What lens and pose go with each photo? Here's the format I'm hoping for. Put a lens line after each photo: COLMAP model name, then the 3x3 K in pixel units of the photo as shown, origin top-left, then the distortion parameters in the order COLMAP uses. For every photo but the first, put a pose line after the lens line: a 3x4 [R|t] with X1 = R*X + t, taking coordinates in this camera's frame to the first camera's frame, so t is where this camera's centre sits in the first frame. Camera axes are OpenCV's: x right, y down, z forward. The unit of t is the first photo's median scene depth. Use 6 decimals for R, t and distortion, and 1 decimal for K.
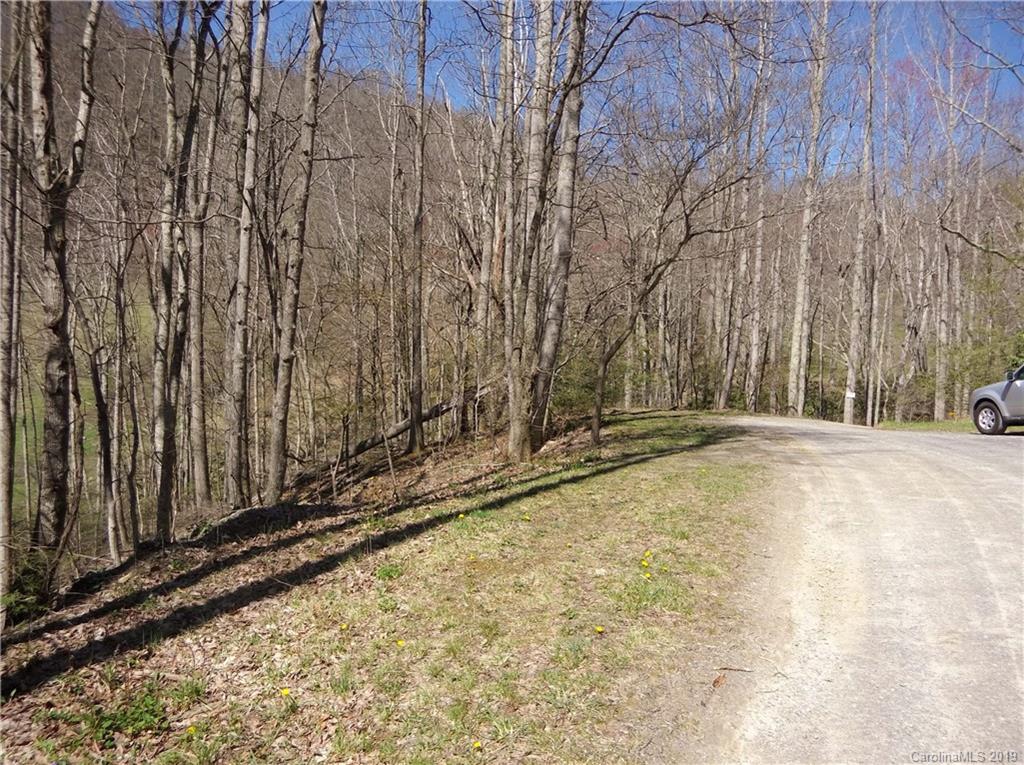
lens RADIAL K [[754.0, 0, 512.6], [0, 754.0, 381.5], [0, 0, 1]] dist [-0.004090, -0.002902]
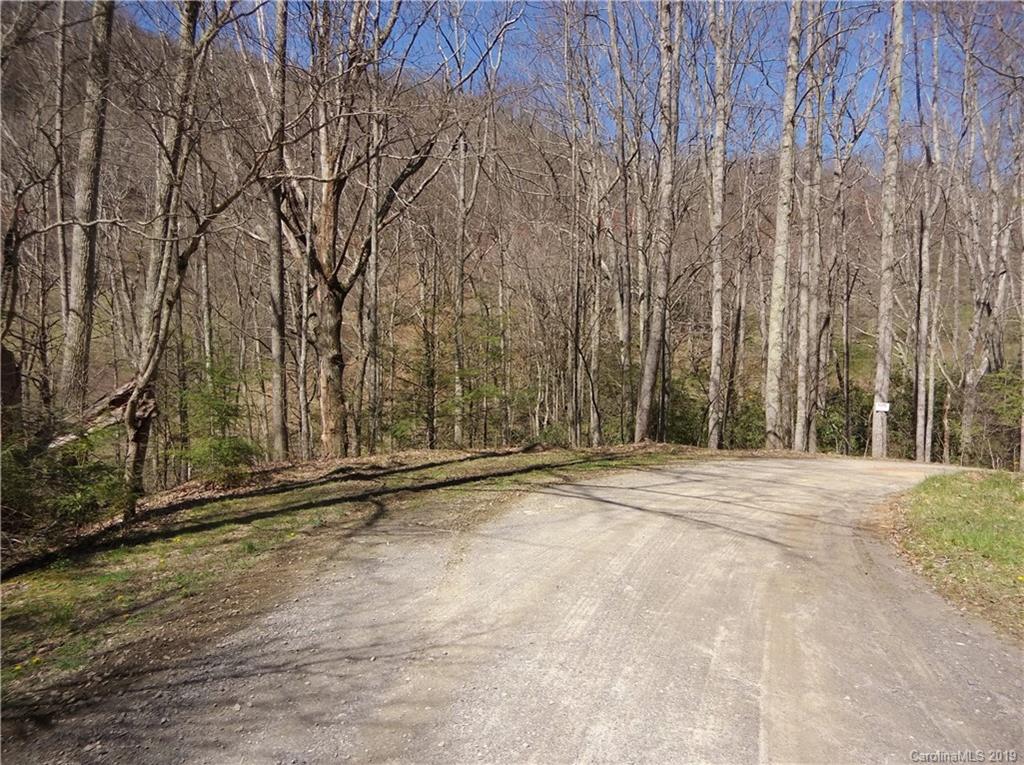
lens RADIAL K [[754.0, 0, 511.3], [0, 754.0, 383.2], [0, 0, 1]] dist [-0.004090, -0.002902]
pose [[0.997015, -0.023900, -0.073416, 0.134955], [0.023859, 0.999714, -0.001441, -0.005490], [0.073430, -0.000315, 0.997300, 0.255816]]
